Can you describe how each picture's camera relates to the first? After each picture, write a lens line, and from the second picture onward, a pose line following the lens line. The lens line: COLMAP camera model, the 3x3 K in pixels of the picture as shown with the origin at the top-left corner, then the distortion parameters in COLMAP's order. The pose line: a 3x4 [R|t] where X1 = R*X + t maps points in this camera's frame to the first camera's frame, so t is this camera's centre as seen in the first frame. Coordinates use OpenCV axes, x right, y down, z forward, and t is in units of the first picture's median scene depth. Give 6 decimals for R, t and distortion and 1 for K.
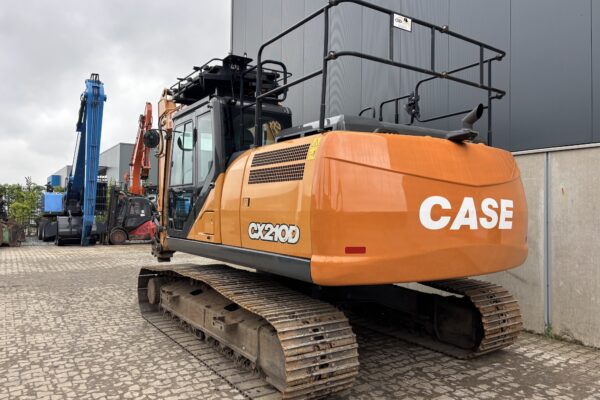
lens RADIAL K [[453.5, 0, 294.3], [0, 453.5, 199.8], [0, 0, 1]] dist [-0.036393, -0.006855]
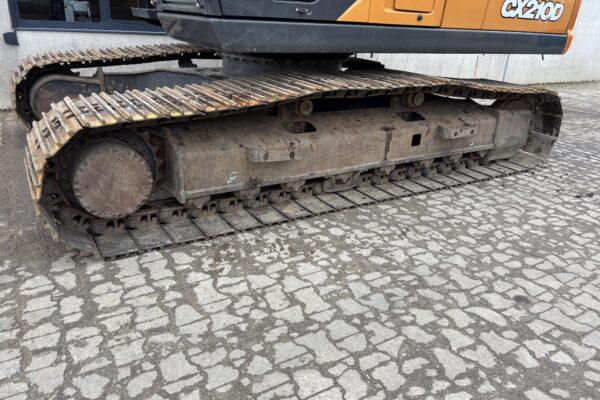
lens RADIAL K [[453.5, 0, 314.5], [0, 453.5, 200.8], [0, 0, 1]] dist [-0.036393, -0.006855]
pose [[0.036565, -0.380677, 0.923985, -0.978858], [-0.060522, 0.922062, 0.382280, 0.098692], [-0.997497, -0.069899, 0.010676, 1.252329]]
